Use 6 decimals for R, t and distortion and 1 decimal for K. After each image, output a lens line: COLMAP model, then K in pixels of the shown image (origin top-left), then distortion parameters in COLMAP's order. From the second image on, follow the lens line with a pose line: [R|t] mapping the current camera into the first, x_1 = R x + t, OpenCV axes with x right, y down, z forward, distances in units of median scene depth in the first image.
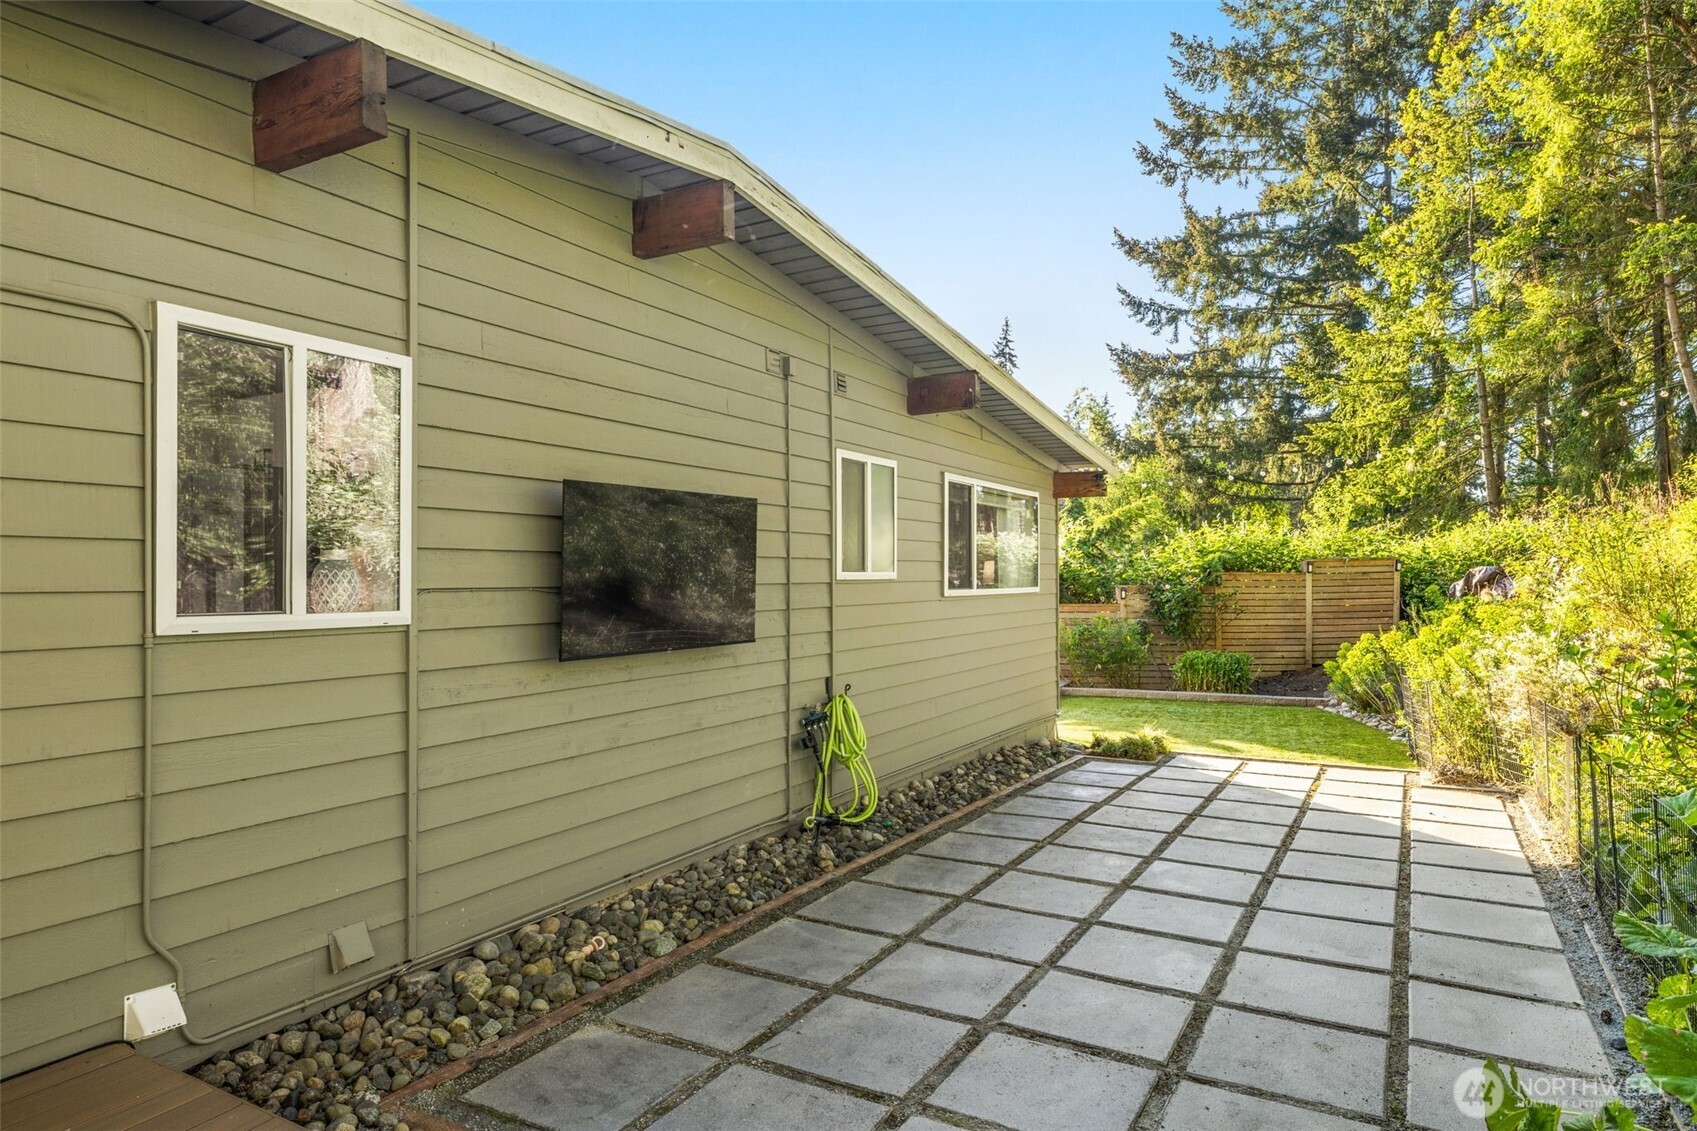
lens RADIAL K [[988.3, 0, 848.5], [0, 988.3, 565.5], [0, 0, 1]] dist [0.001606, 0.000646]
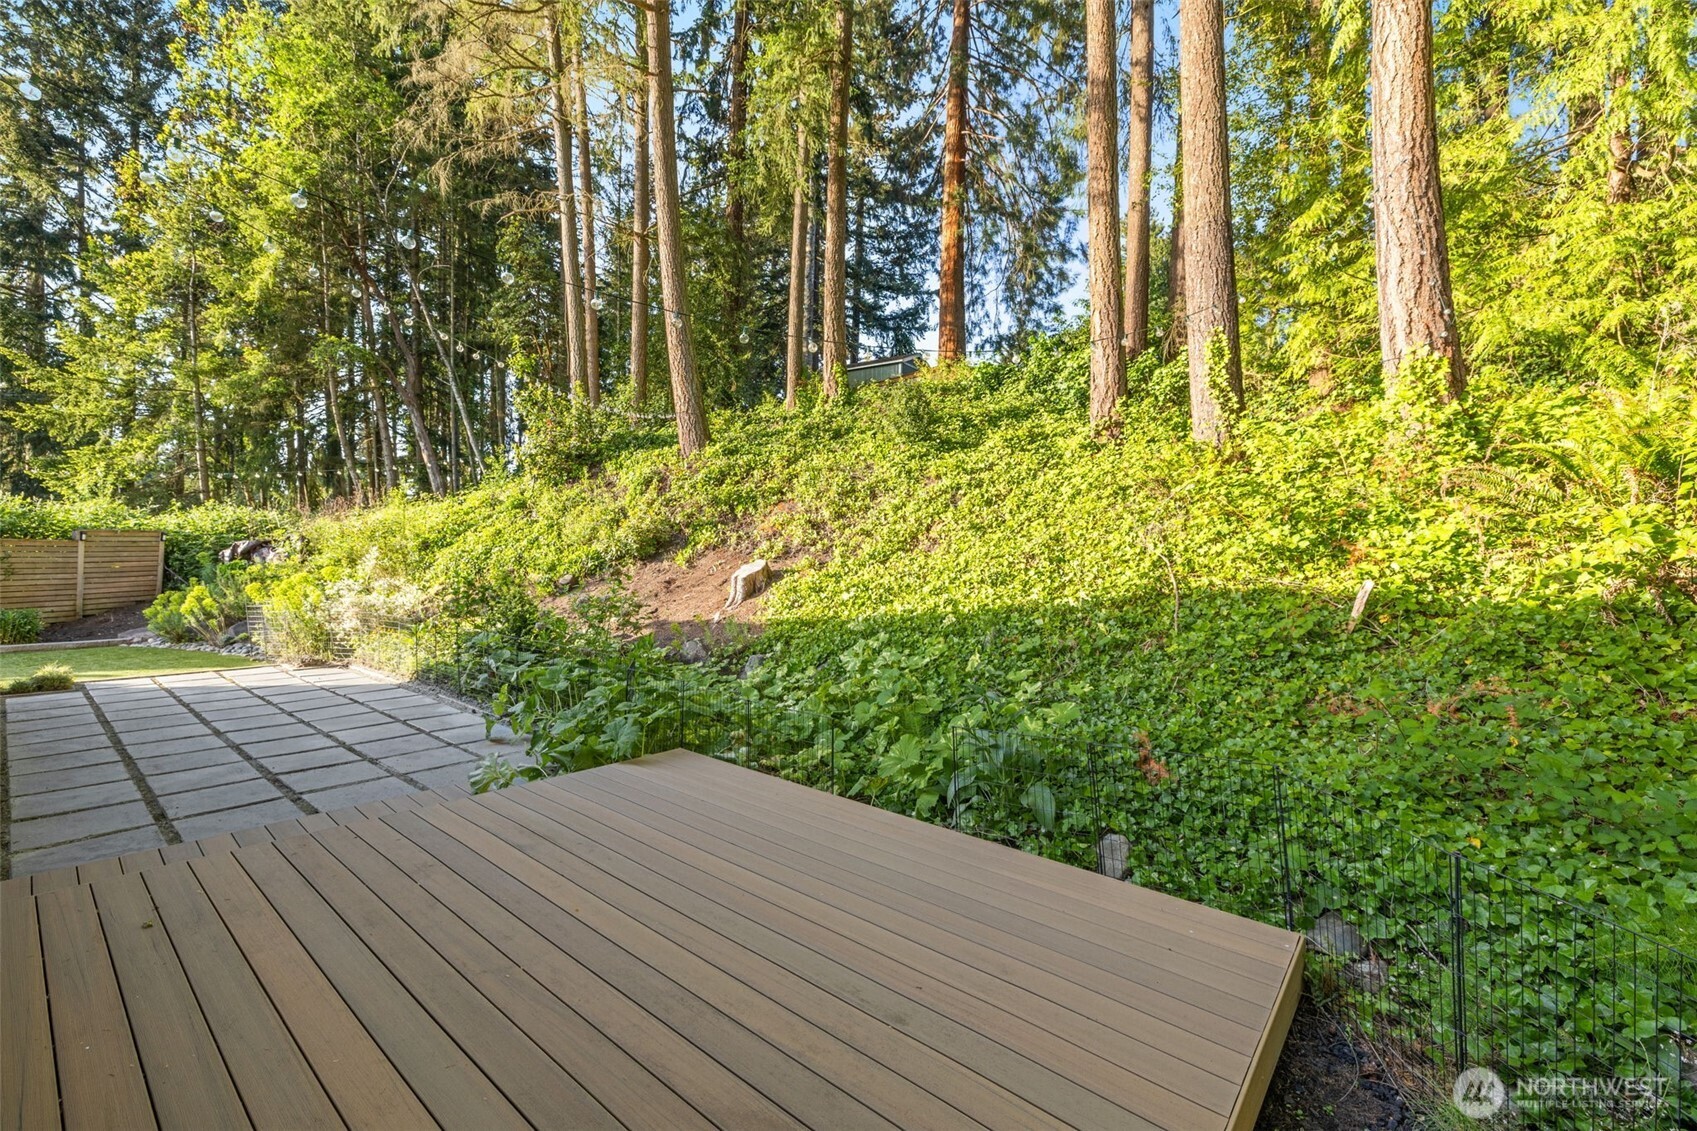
lens RADIAL K [[719.3, 0, 848.5], [0, 719.3, 565.5], [0, 0, 1]] dist [0.000220, 0.000078]
pose [[0.180225, -0.010198, 0.983572, -0.238666], [-0.033103, 0.999317, 0.016427, -0.008110], [-0.983068, -0.035520, 0.179765, -0.094103]]
